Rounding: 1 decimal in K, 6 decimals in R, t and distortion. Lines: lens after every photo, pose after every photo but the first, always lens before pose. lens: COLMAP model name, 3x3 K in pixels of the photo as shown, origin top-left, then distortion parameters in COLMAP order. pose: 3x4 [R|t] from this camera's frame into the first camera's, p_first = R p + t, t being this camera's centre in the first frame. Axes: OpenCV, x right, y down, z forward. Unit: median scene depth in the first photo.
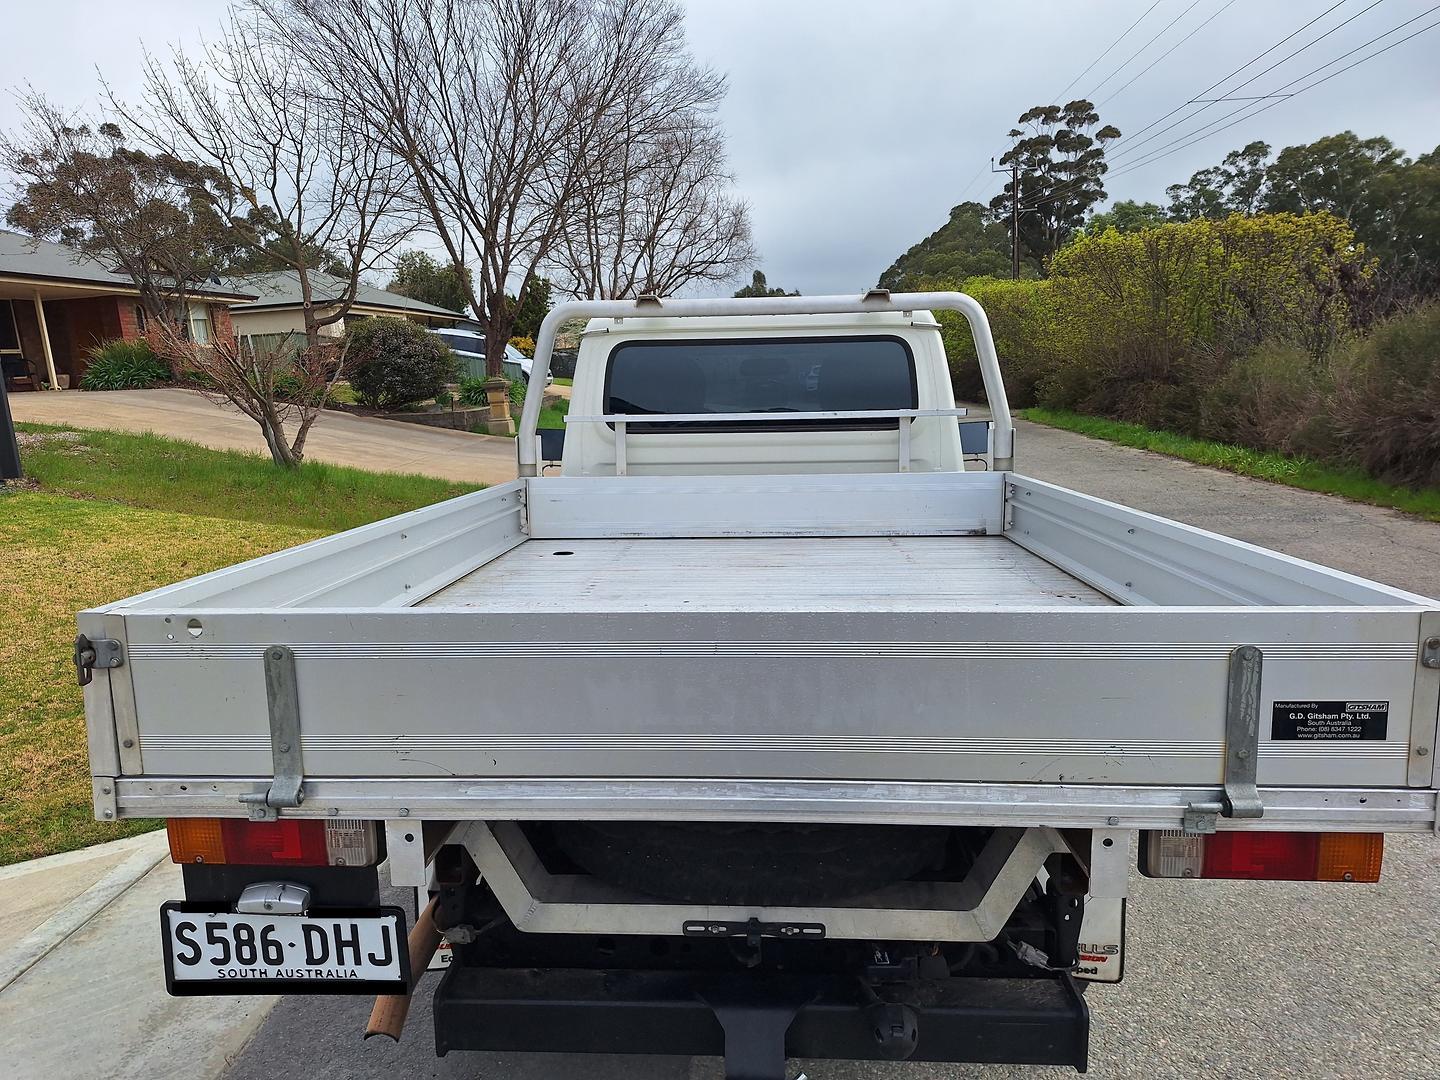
lens RADIAL K [[1009.6, 0, 732.8], [0, 1009.6, 532.8], [0, 0, 1]] dist [0.019238, -0.020205]
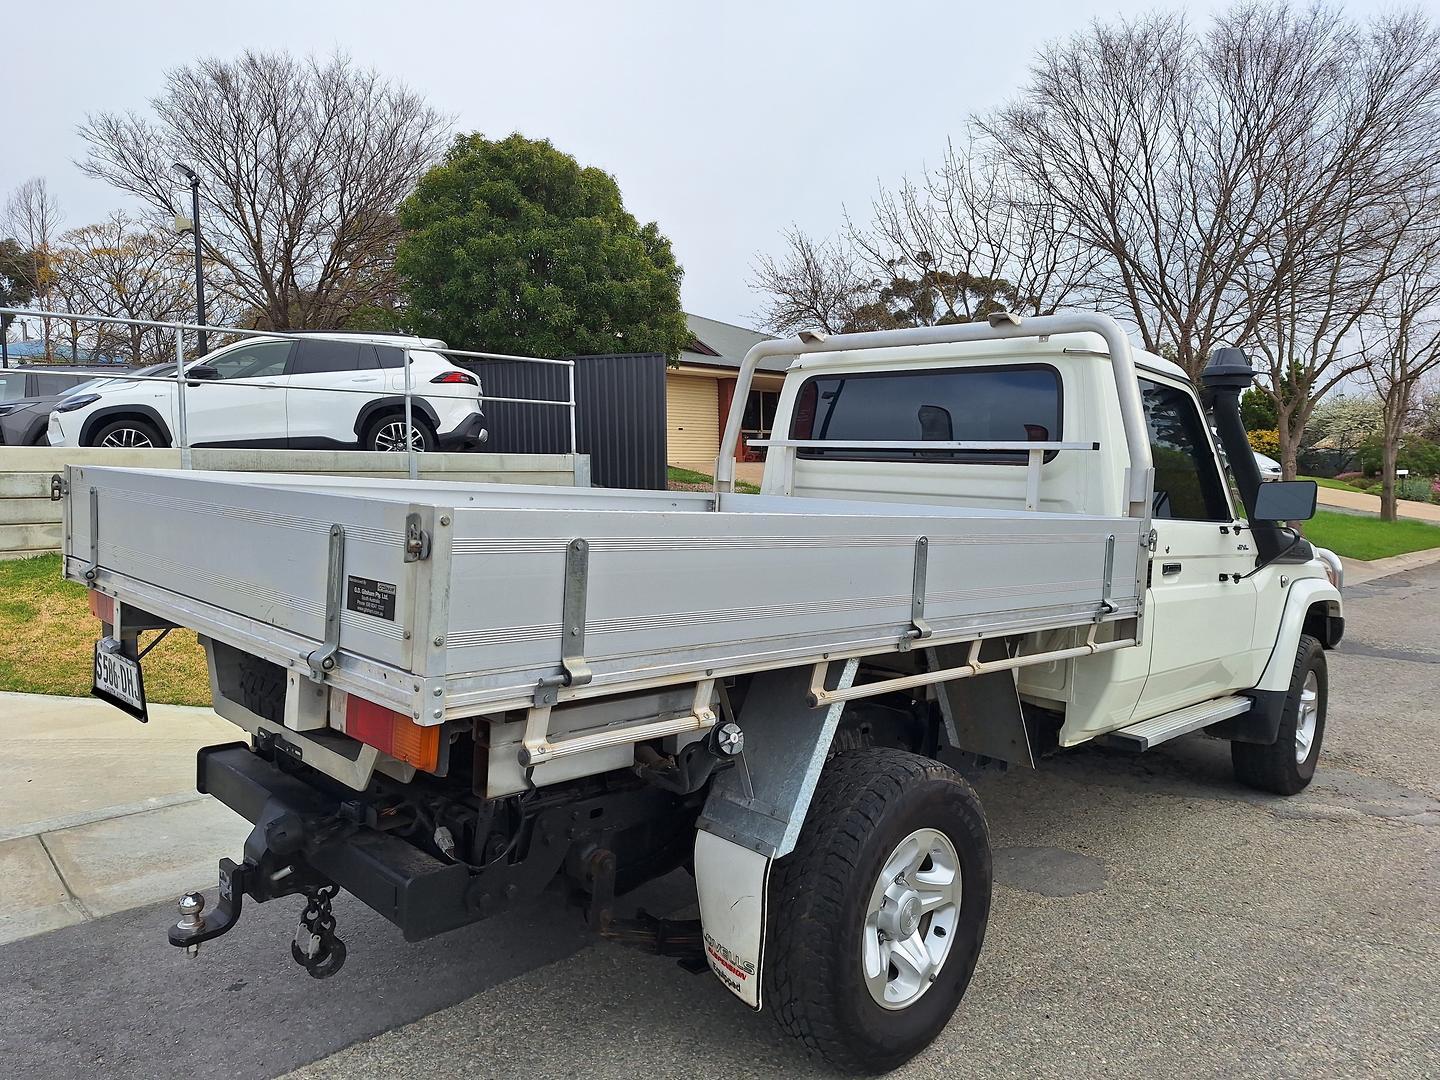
lens RADIAL K [[1009.6, 0, 693.5], [0, 1009.6, 529.7], [0, 0, 1]] dist [0.019238, -0.020205]
pose [[0.733684, 0.080257, -0.674735, 0.541617], [-0.145396, 0.988544, -0.040516, 0.035259], [0.663753, 0.127830, 0.736947, 0.136834]]
